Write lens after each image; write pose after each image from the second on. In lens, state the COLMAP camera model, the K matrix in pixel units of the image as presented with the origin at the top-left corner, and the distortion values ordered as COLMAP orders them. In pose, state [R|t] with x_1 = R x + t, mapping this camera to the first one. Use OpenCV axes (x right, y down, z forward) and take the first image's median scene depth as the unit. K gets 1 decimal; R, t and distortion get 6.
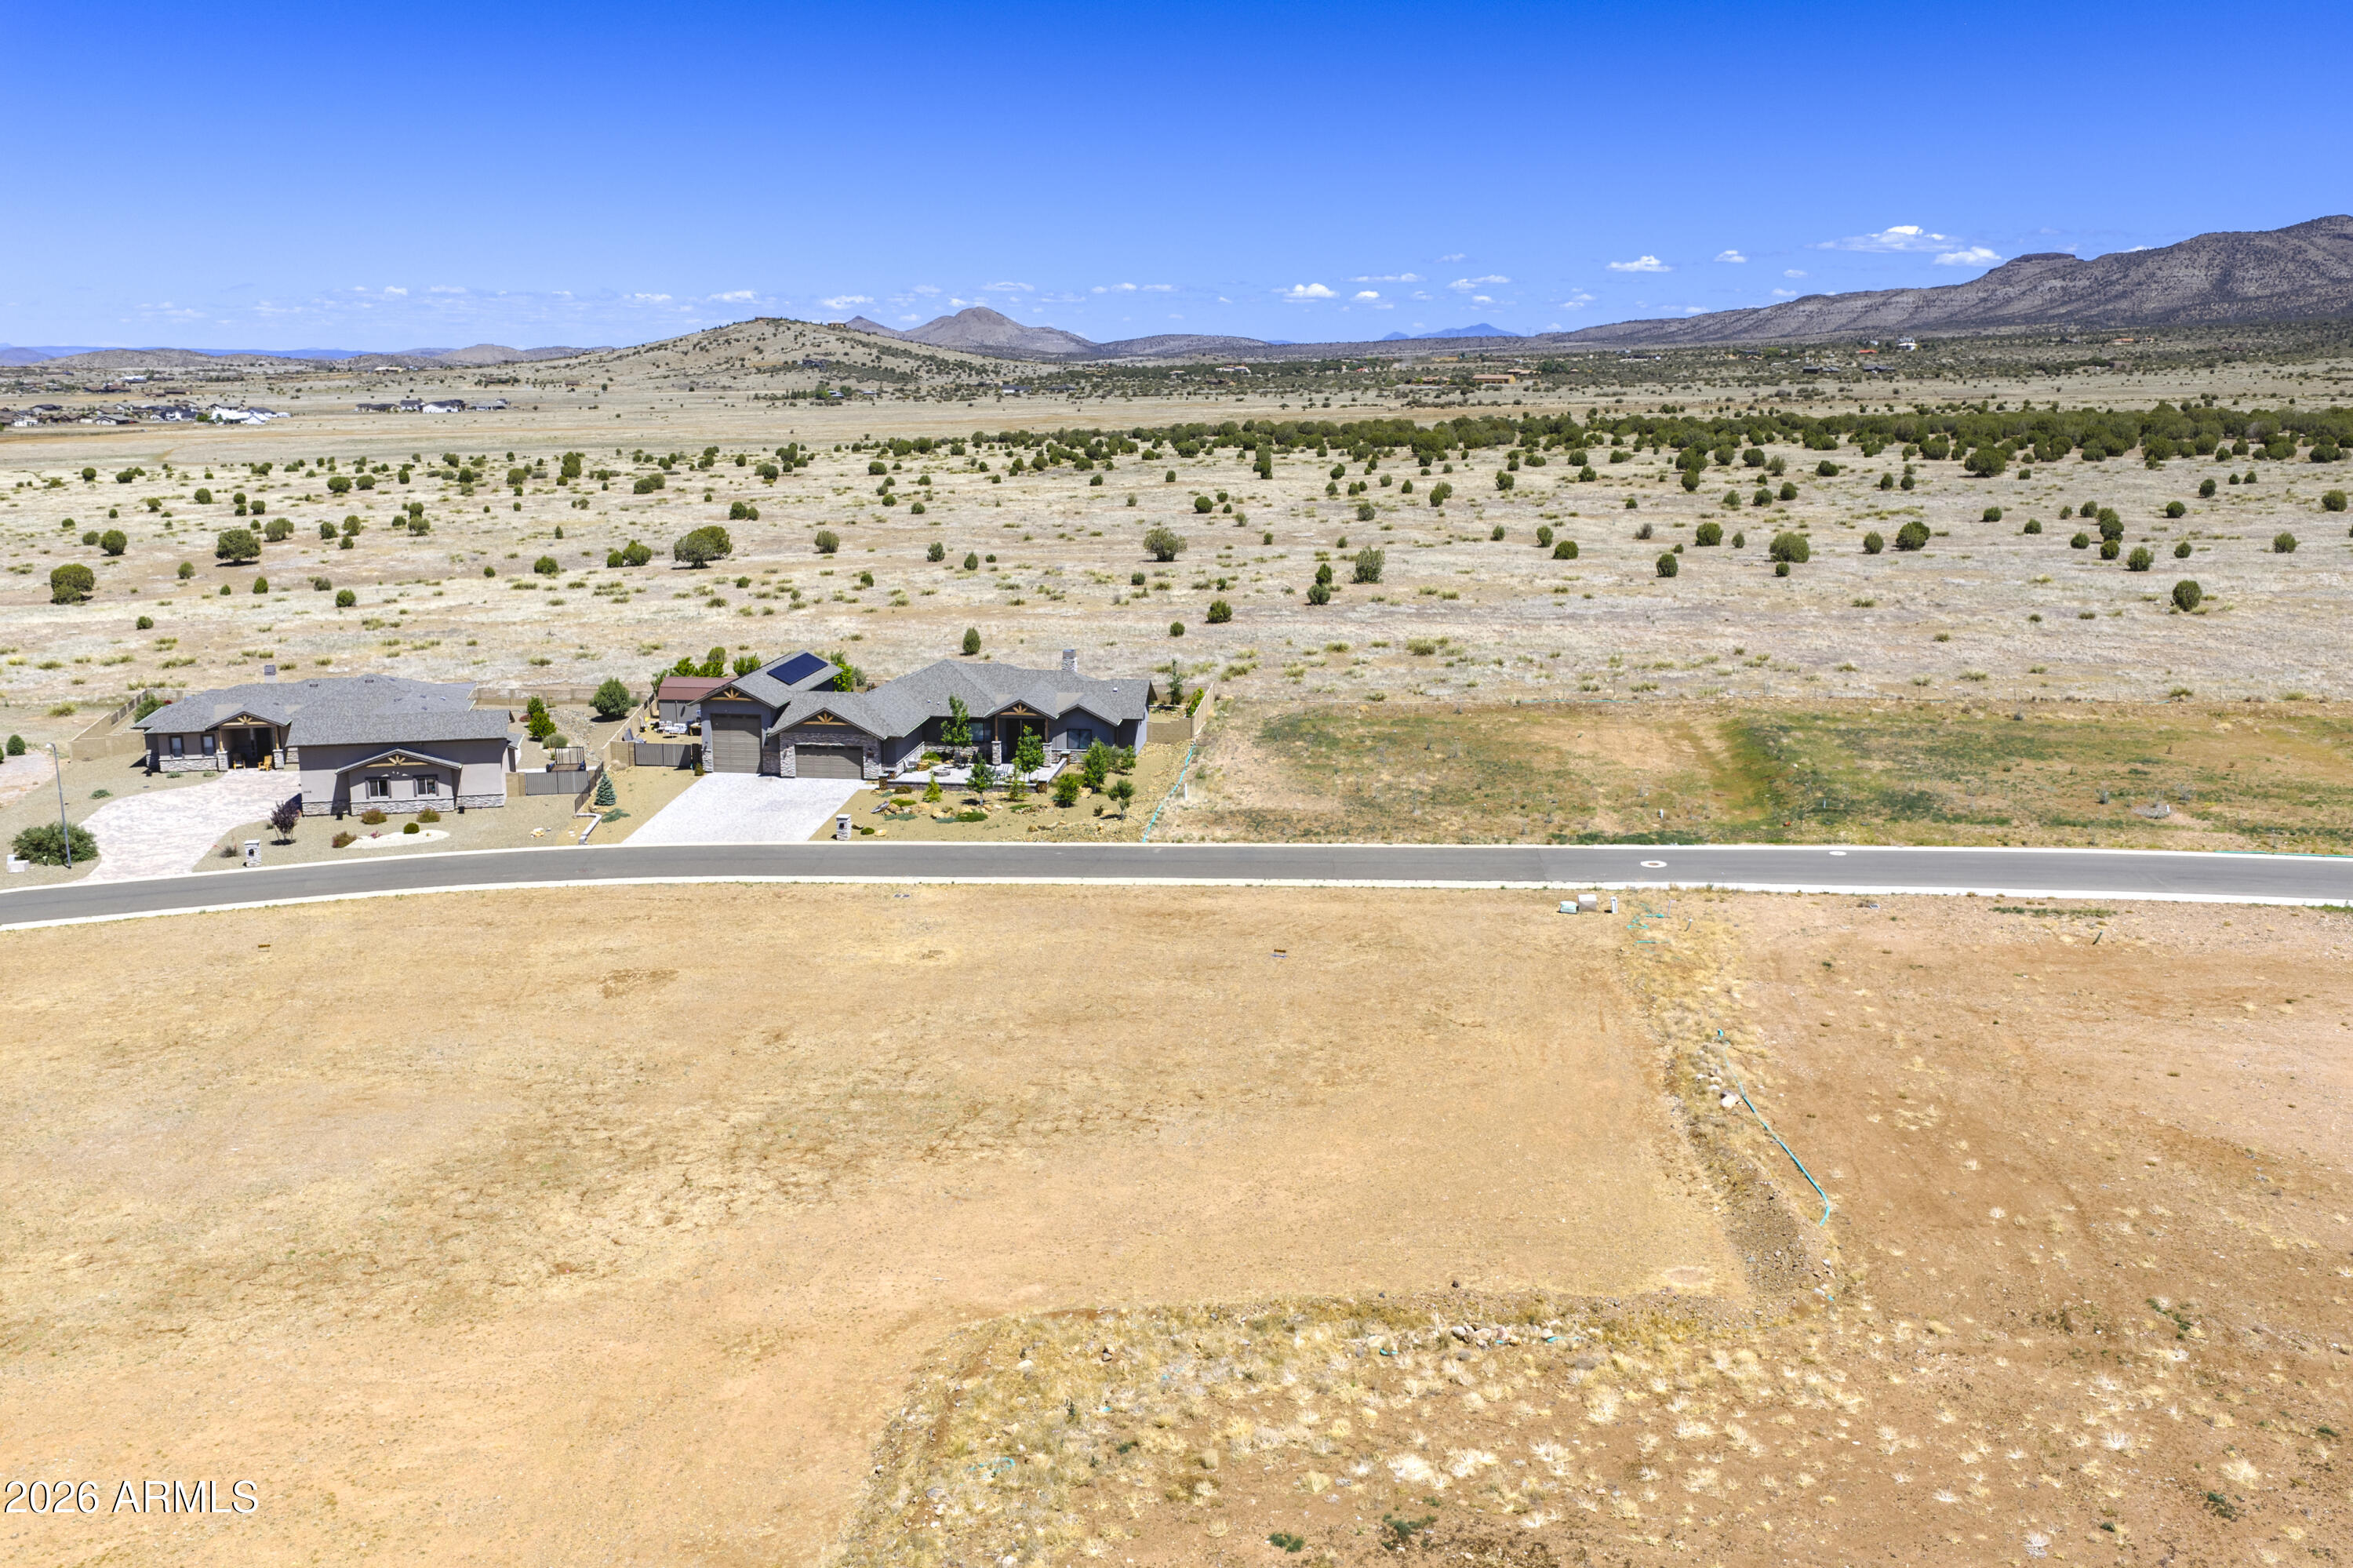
lens RADIAL K [[1947.6, 0, 1180.1], [0, 1947.6, 778.7], [0, 0, 1]] dist [0.024594, -0.049563]
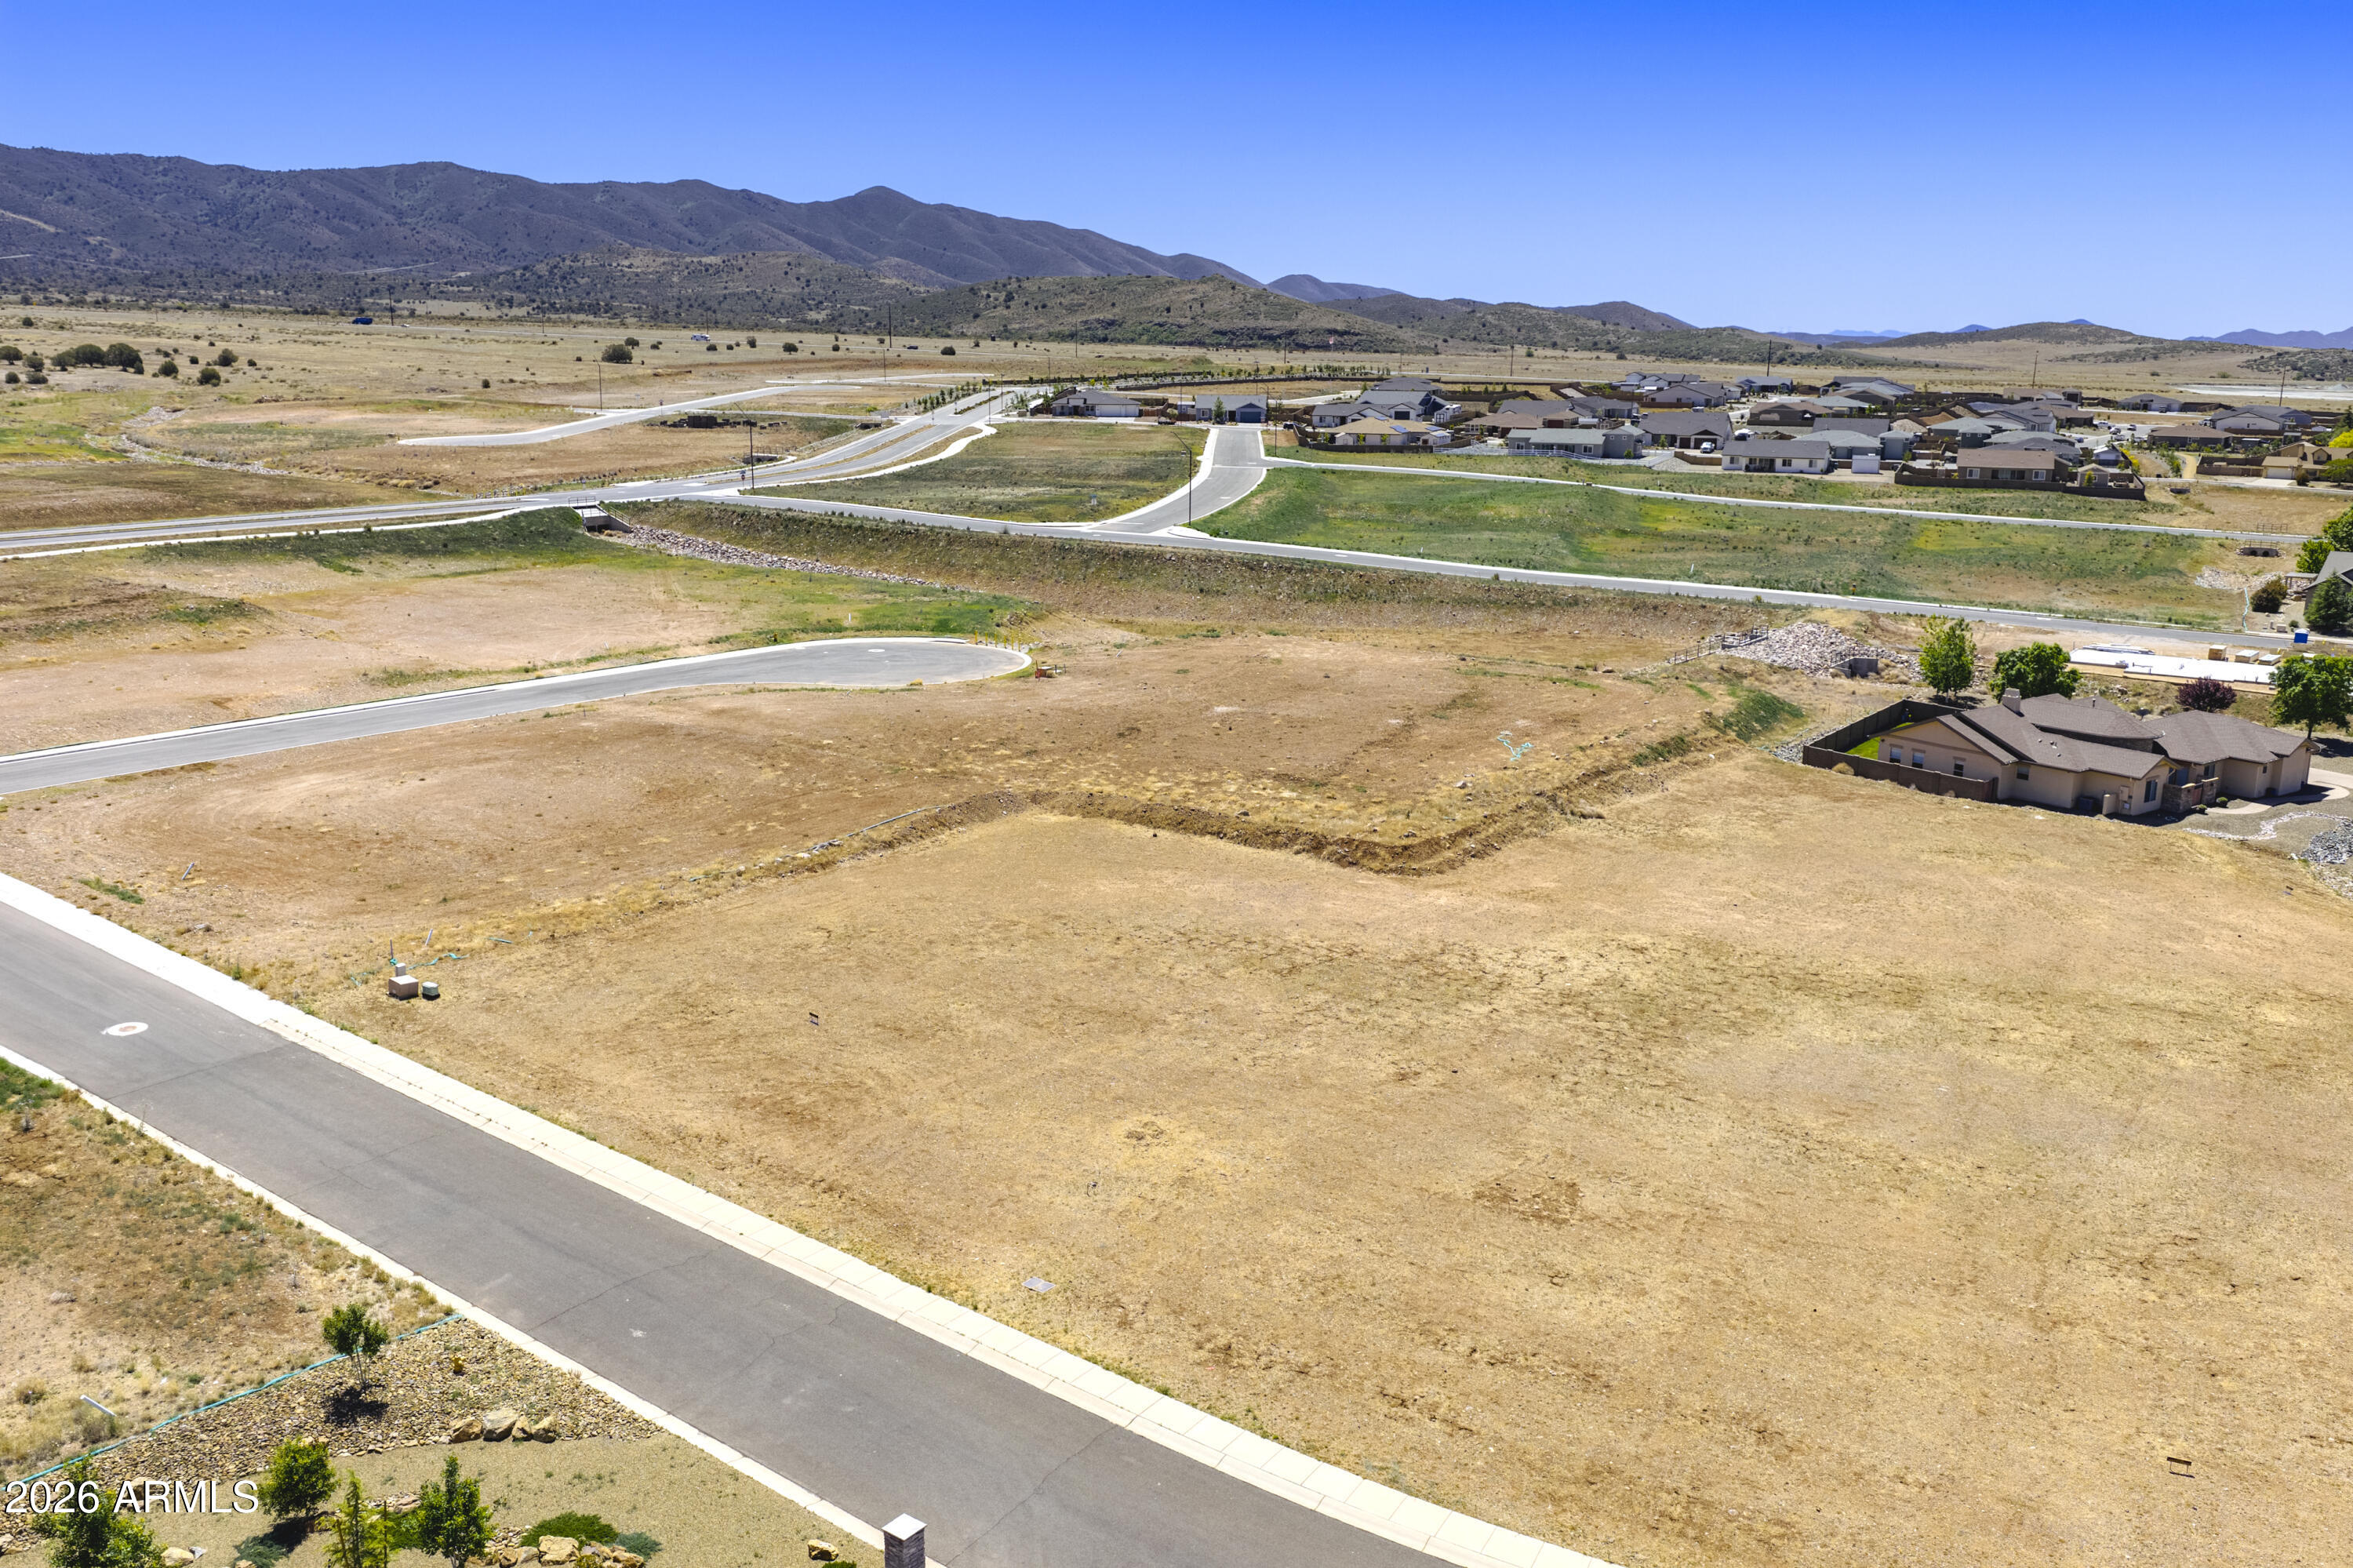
lens RADIAL K [[1943.1, 0, 1176.5], [0, 1943.1, 784.0], [0, 0, 1]] dist [0.032924, -0.053275]
pose [[-0.859638, -0.127119, 0.494836, -0.354352], [0.099946, 0.907996, 0.406884, -0.239992], [-0.501032, 0.399230, -0.767843, 1.097751]]
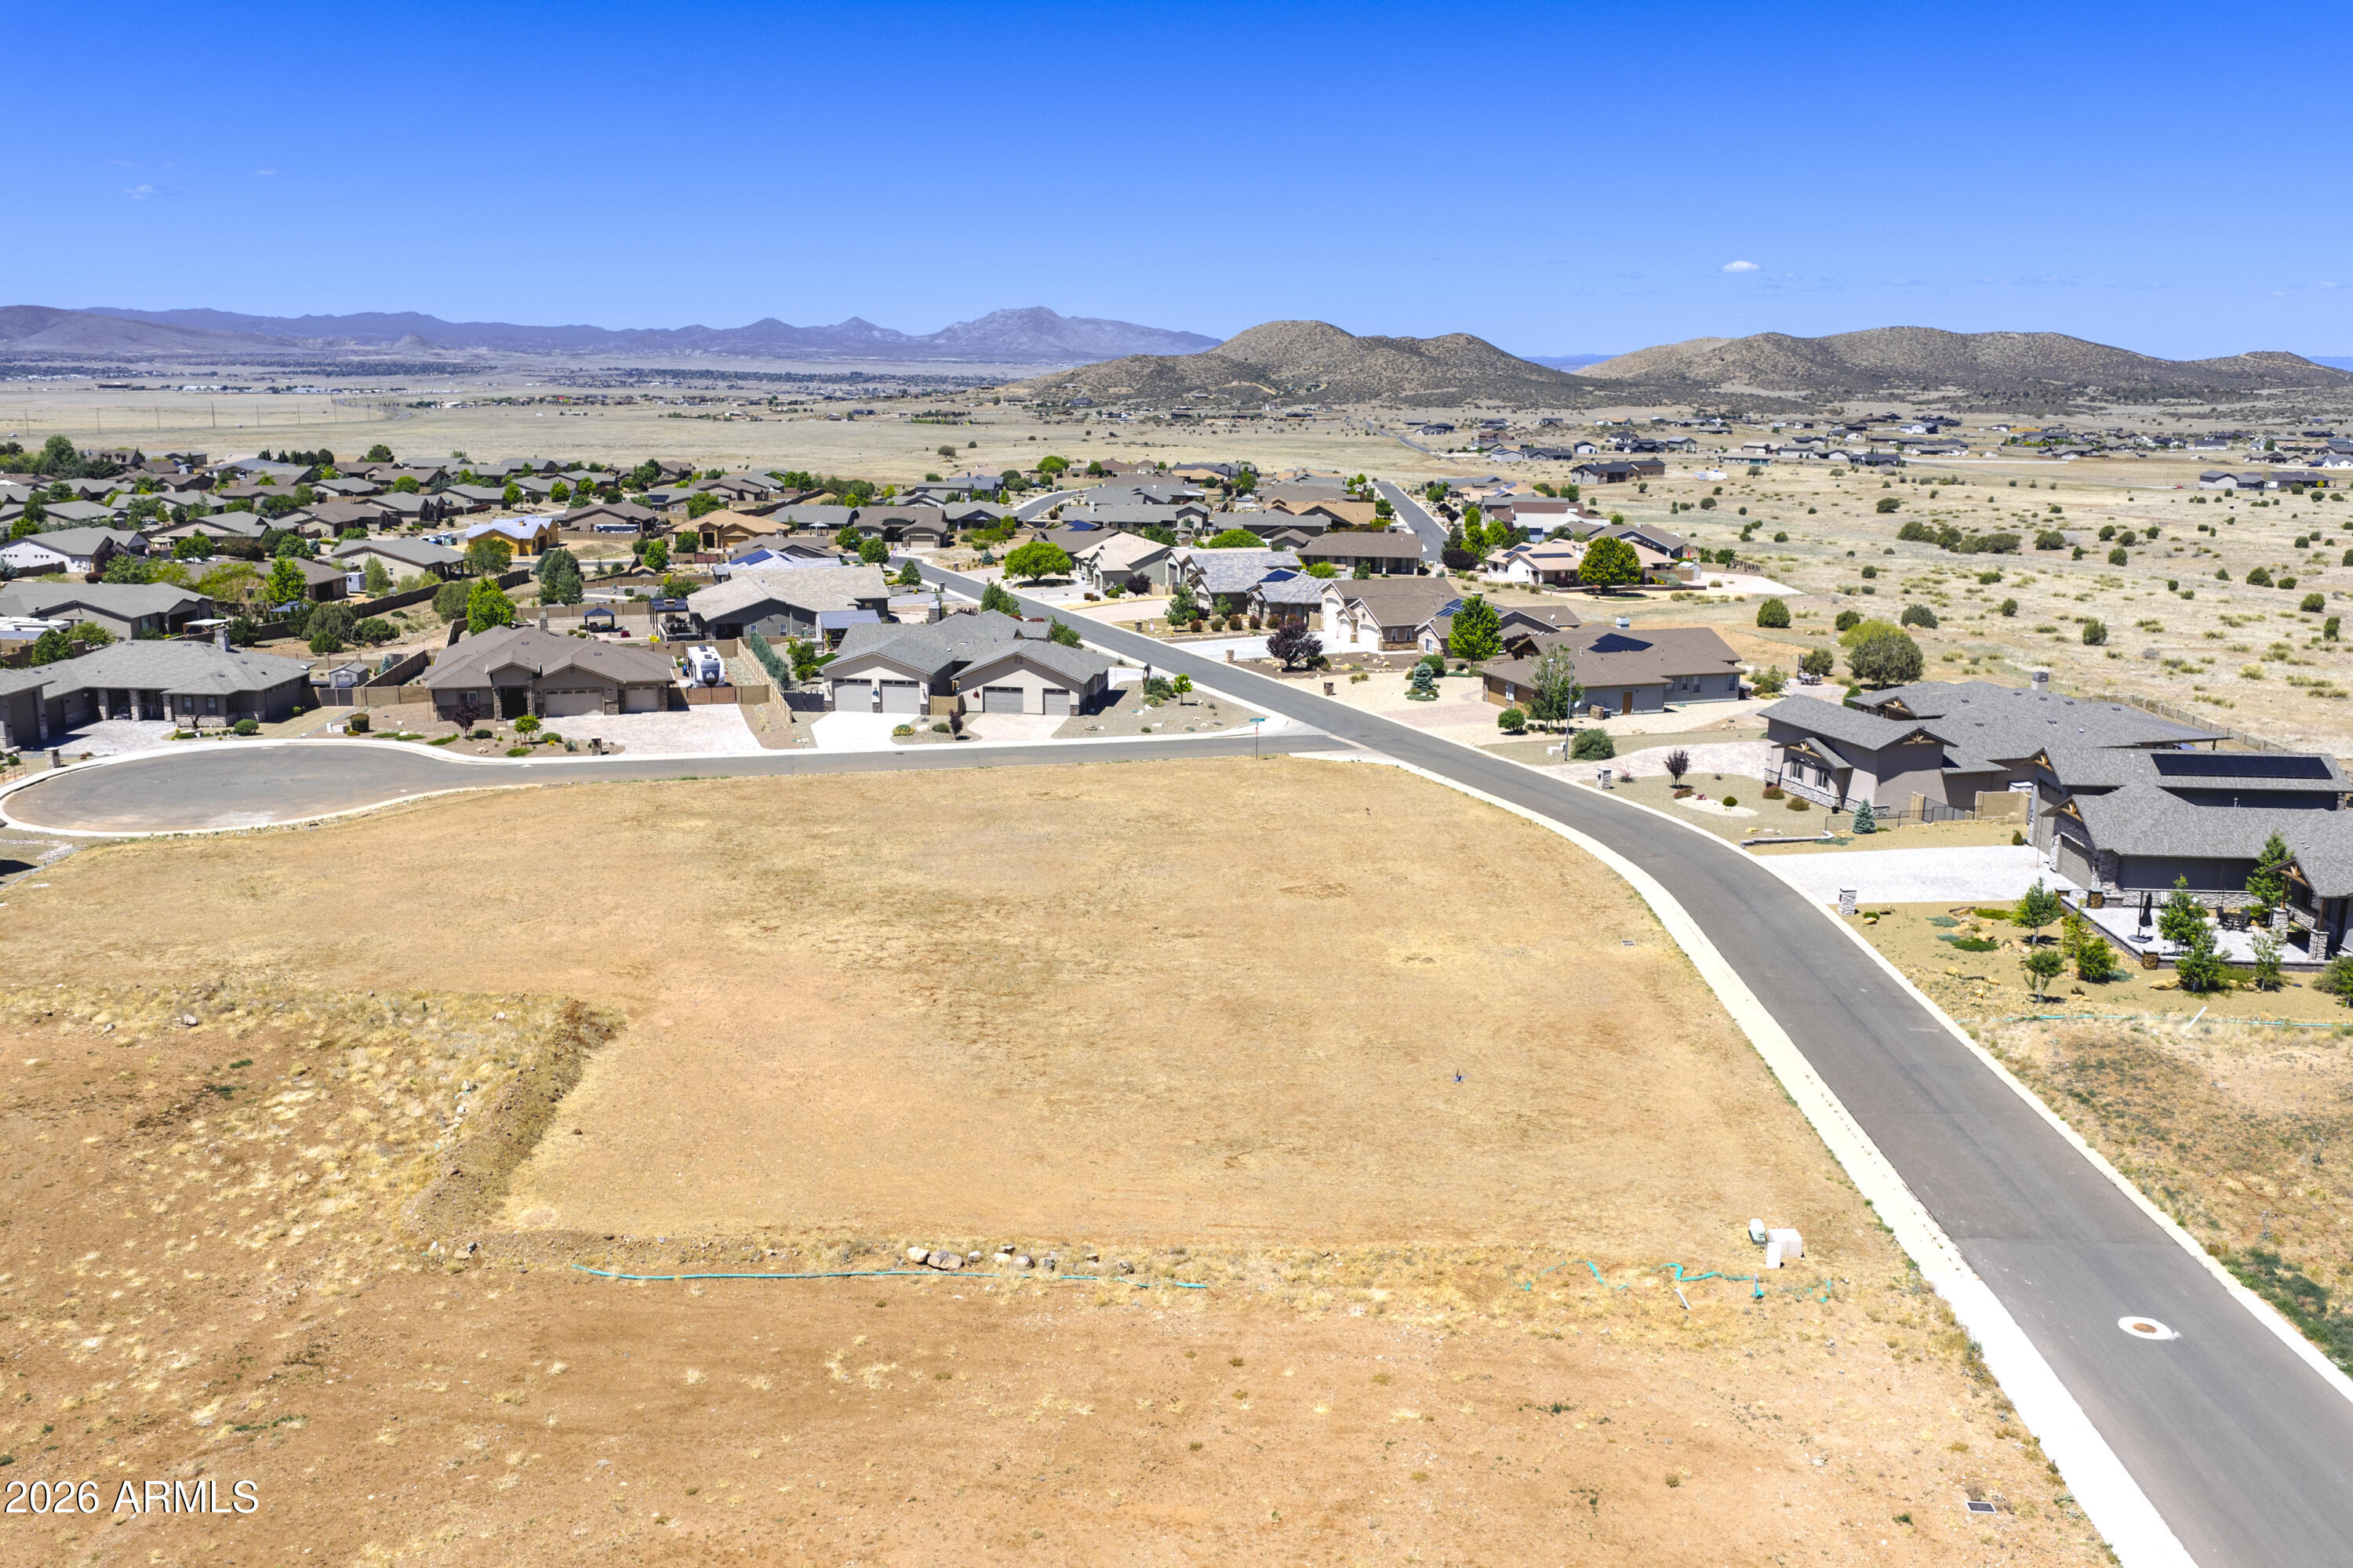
lens RADIAL K [[1947.6, 0, 1180.1], [0, 1947.6, 778.7], [0, 0, 1]] dist [0.024594, -0.049563]
pose [[0.061165, 0.209688, -0.975853, 0.587740], [-0.224553, 0.955511, 0.191242, -0.115263], [0.972540, 0.207434, 0.105530, 0.552158]]
